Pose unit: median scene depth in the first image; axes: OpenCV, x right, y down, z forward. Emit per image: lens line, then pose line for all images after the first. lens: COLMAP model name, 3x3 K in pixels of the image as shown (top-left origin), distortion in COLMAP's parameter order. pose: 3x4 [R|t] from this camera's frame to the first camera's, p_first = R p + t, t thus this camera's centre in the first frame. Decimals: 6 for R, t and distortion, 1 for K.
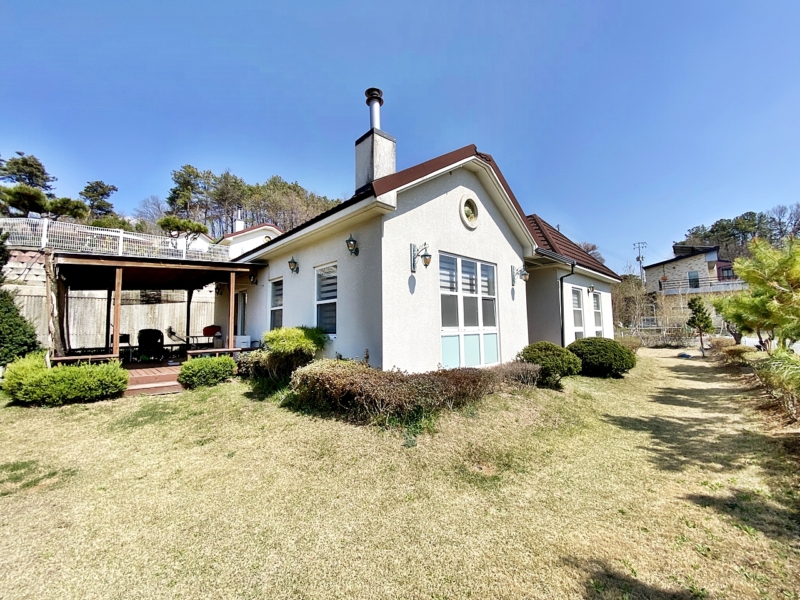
lens RADIAL K [[321.4, 0, 400.0], [0, 321.4, 300.0], [0, 0, 1]] dist [0.000051, -0.013611]
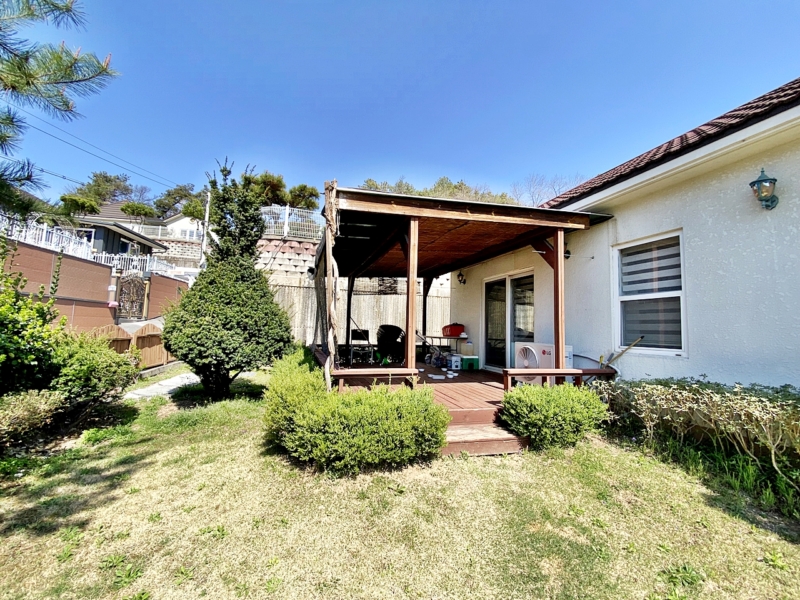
lens RADIAL K [[320.7, 0, 400.0], [0, 320.7, 300.0], [0, 0, 1]] dist [0.058826, -0.000042]
pose [[0.893723, 0.009902, -0.448510, -0.549834], [-0.012639, 0.999915, -0.003108, 0.041734], [0.448441, 0.008446, 0.893772, 0.397226]]
